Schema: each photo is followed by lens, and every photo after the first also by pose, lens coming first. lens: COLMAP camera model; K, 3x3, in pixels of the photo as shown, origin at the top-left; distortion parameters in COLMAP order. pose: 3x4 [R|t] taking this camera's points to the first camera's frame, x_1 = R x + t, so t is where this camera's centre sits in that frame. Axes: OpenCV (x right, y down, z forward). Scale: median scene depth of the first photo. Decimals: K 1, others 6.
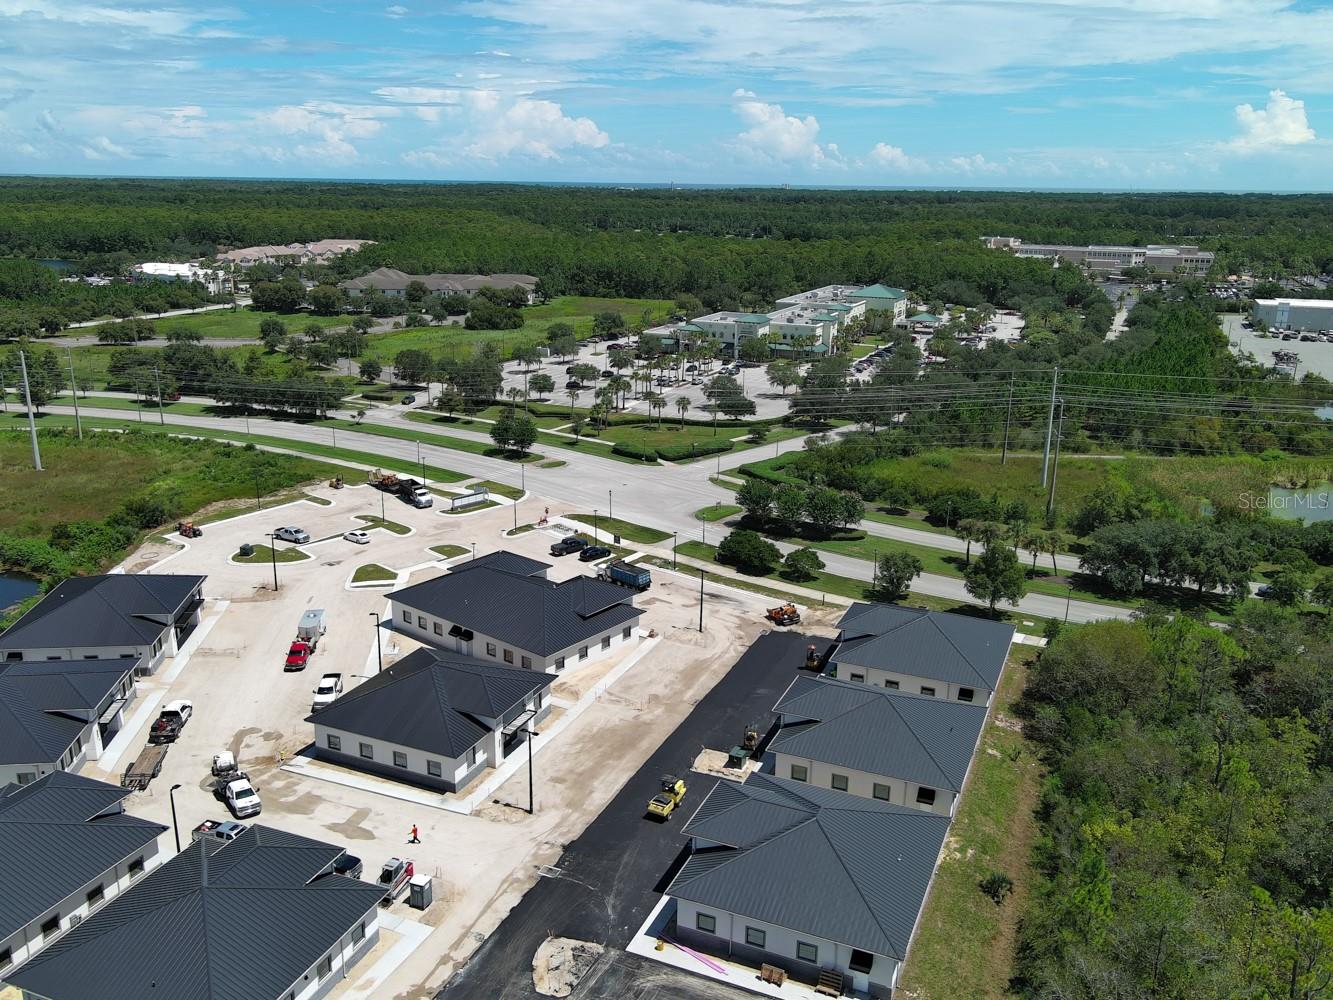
lens RADIAL K [[1083.3, 0, 666.5], [0, 1083.3, 500.0], [0, 0, 1]] dist [0.009167, -0.023964]
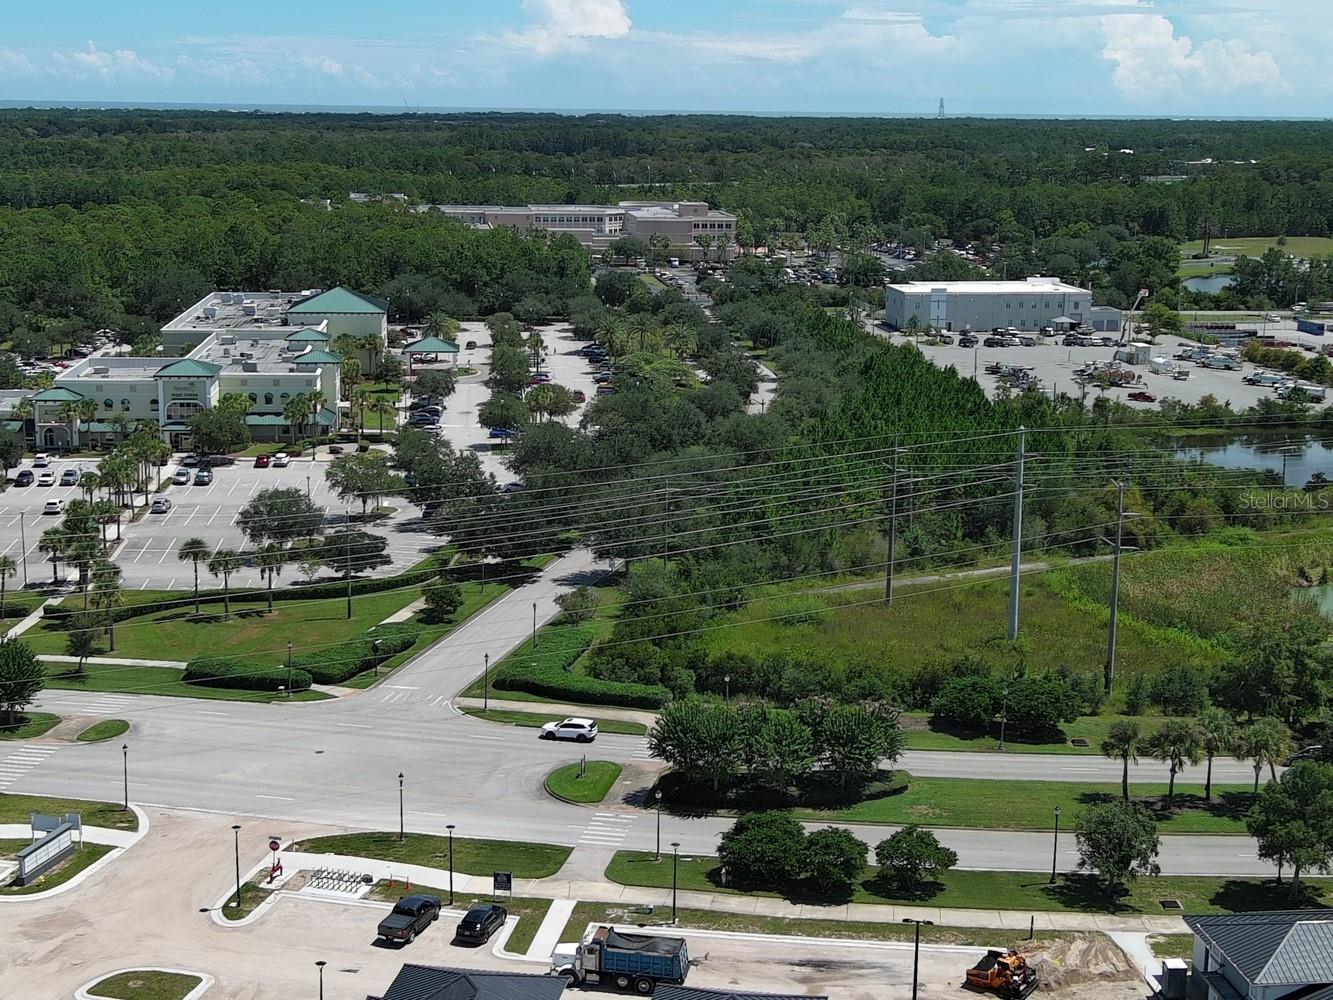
lens RADIAL K [[1960.2, 0, 666.5], [0, 1960.2, 500.0], [0, 0, 1]] dist [0.036743, -0.135240]
pose [[0.863697, -0.097329, 0.494525, -0.345147], [0.137200, 0.989527, -0.044870, -0.068935], [-0.484979, 0.106603, 0.868004, 0.214213]]
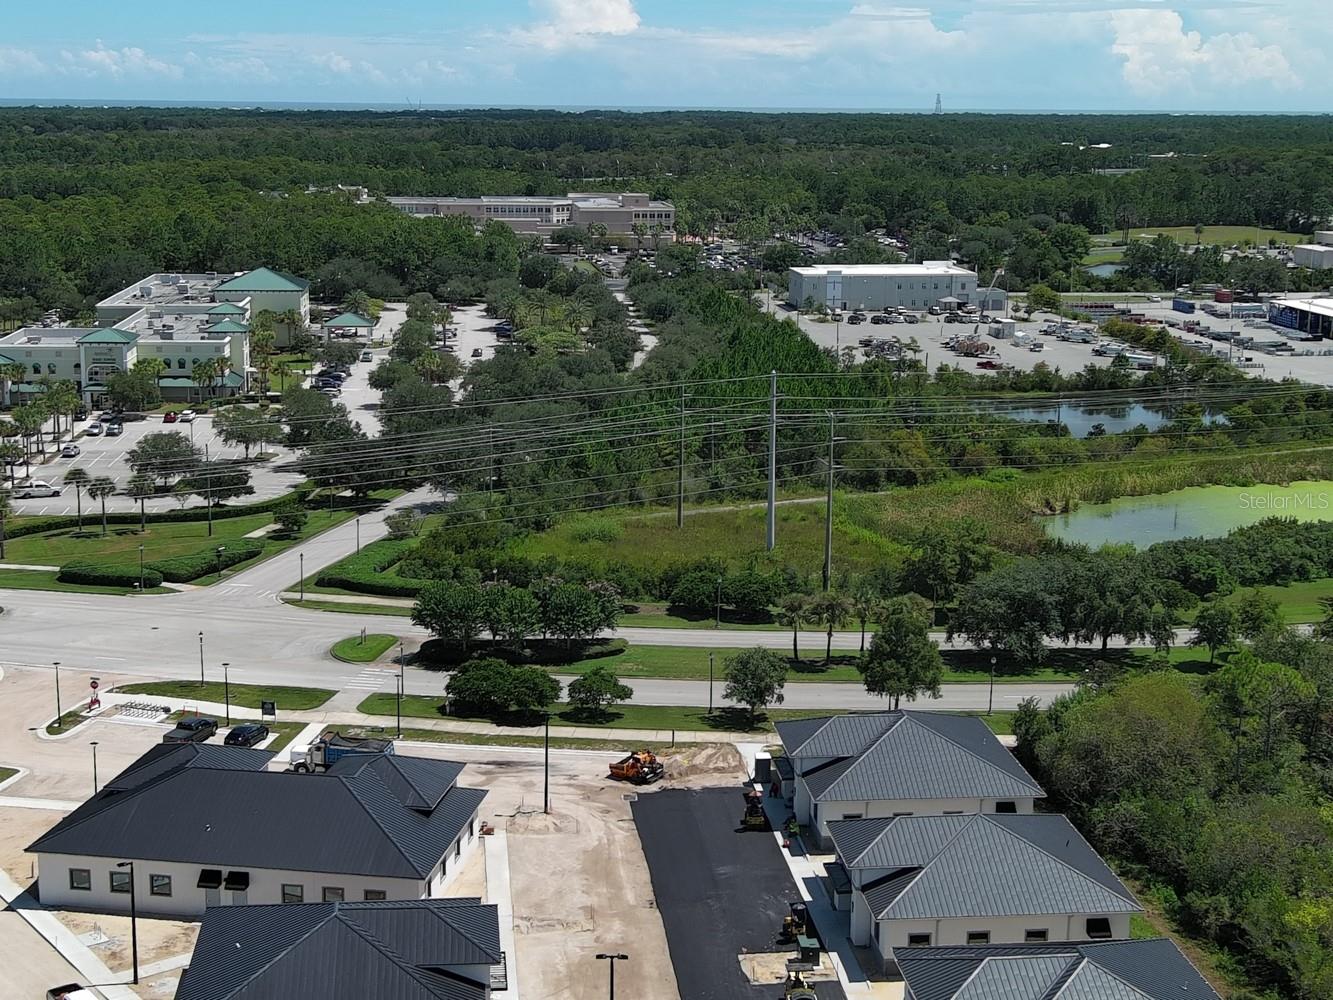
lens RADIAL K [[1960.2, 0, 666.5], [0, 1960.2, 500.0], [0, 0, 1]] dist [0.036743, -0.135240]
pose [[0.865487, -0.099677, 0.490914, -0.334194], [0.138762, 0.989359, -0.043755, 0.001555], [-0.481328, 0.105990, 0.870109, -0.026293]]
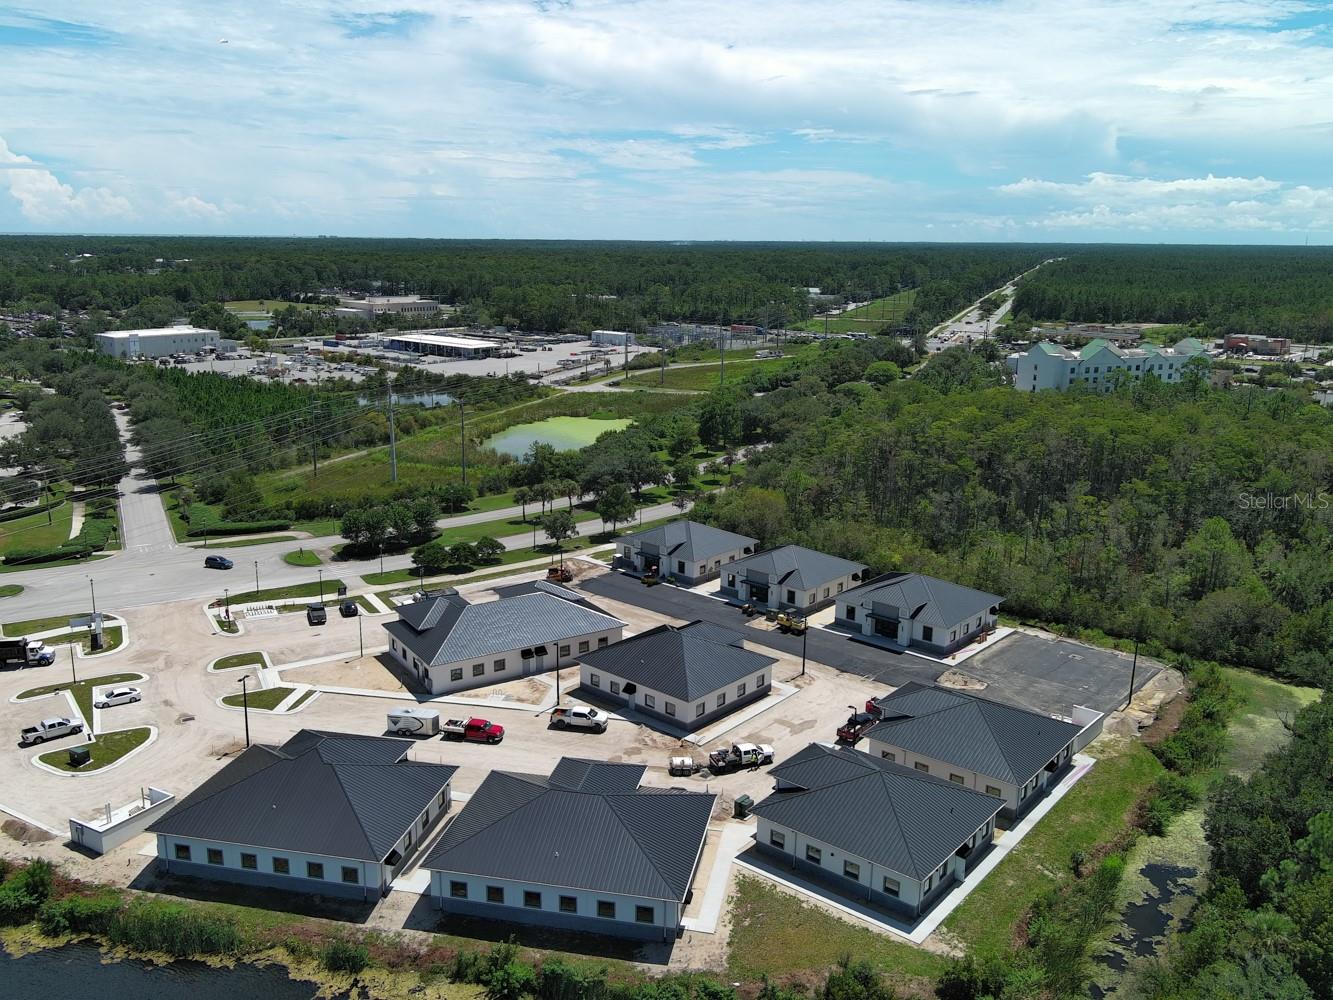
lens RADIAL K [[1083.3, 0, 666.5], [0, 1083.3, 500.0], [0, 0, 1]] dist [0.009167, -0.023964]
pose [[0.299441, -0.225753, 0.927022, -0.789834], [0.255336, 0.955127, 0.150120, -0.107484], [-0.919314, 0.191750, 0.343647, 0.332295]]
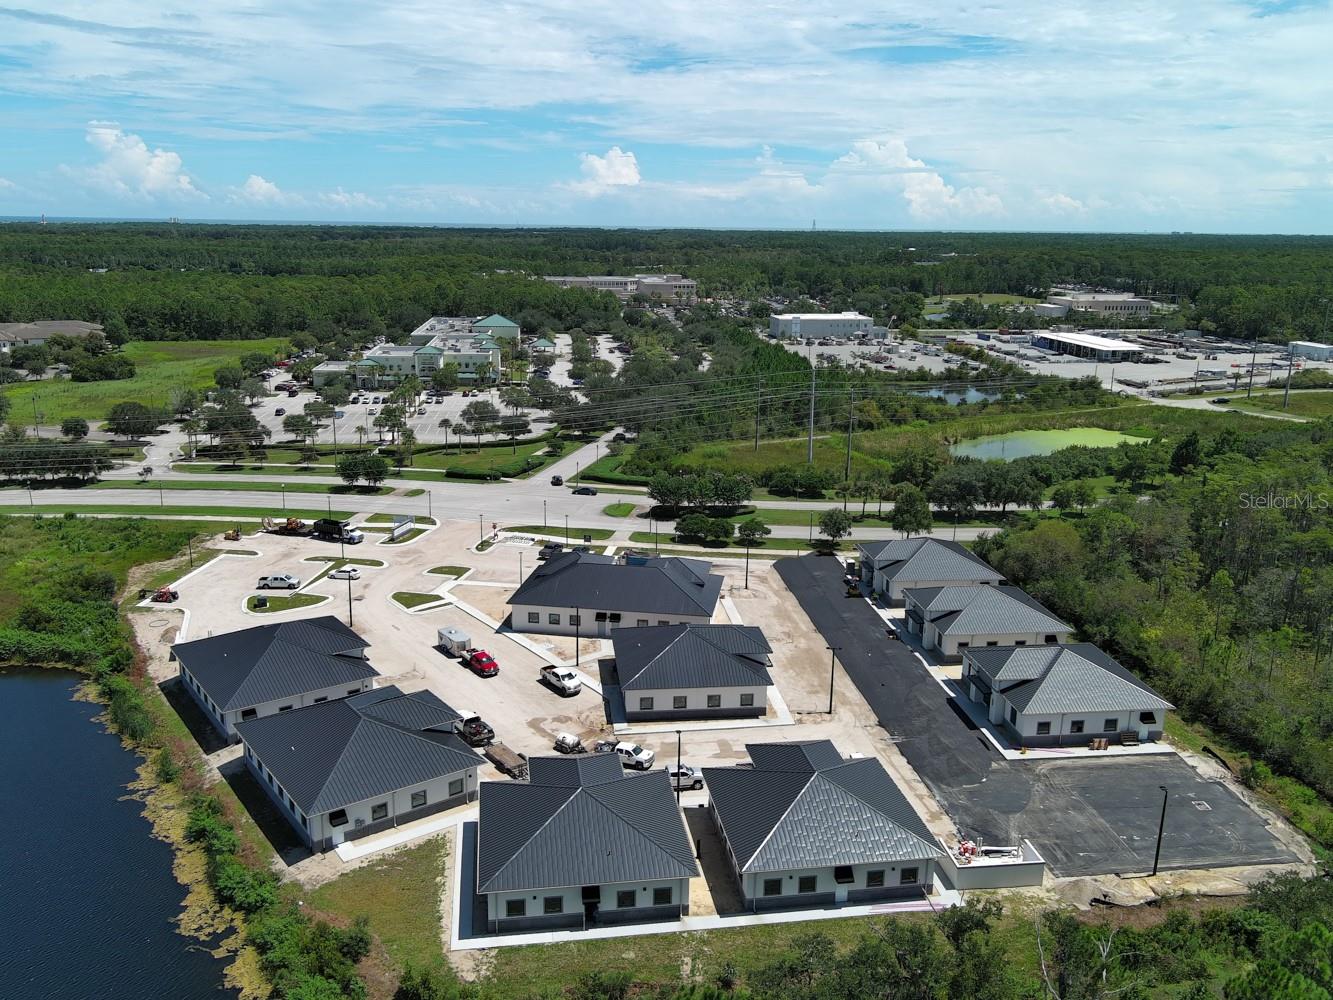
lens RADIAL K [[1083.3, 0, 666.5], [0, 1083.3, 500.0], [0, 0, 1]] dist [0.009167, -0.023964]
pose [[0.861748, -0.122772, 0.492258, -0.480722], [0.137467, 0.990486, 0.006382, 0.000657], [-0.488358, 0.062170, 0.870426, -0.025129]]
